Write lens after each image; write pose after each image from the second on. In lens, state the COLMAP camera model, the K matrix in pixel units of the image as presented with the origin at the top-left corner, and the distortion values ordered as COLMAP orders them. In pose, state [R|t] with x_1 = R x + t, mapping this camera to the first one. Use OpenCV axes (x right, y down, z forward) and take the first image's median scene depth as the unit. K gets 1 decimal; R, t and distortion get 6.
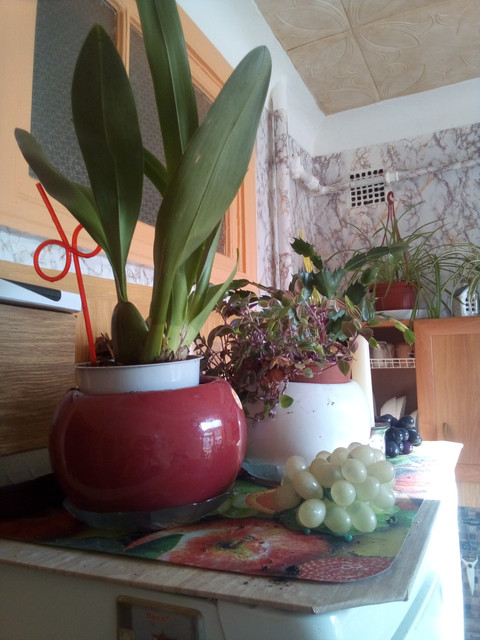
lens RADIAL K [[499.8, 0, 244.3], [0, 499.8, 321.1], [0, 0, 1]] dist [0.003859, -0.025428]
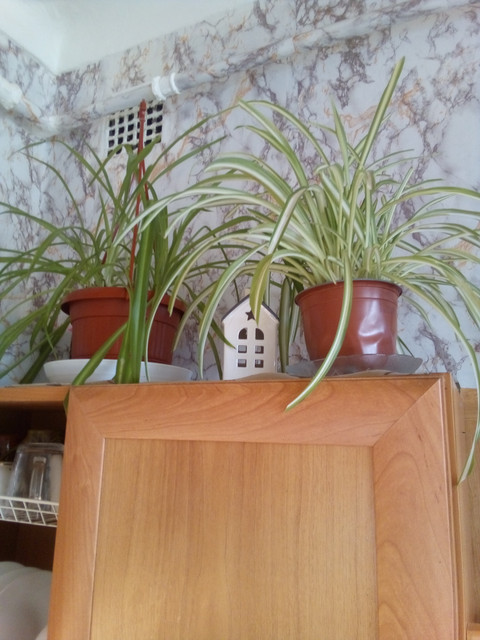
lens RADIAL K [[499.8, 0, 234.9], [0, 499.8, 320.8], [0, 0, 1]] dist [0.003859, -0.025428]
pose [[0.998324, 0.050815, -0.027682, 0.385034], [-0.054381, 0.987386, -0.148699, -0.000769], [0.019777, 0.149955, 0.988495, 0.564683]]
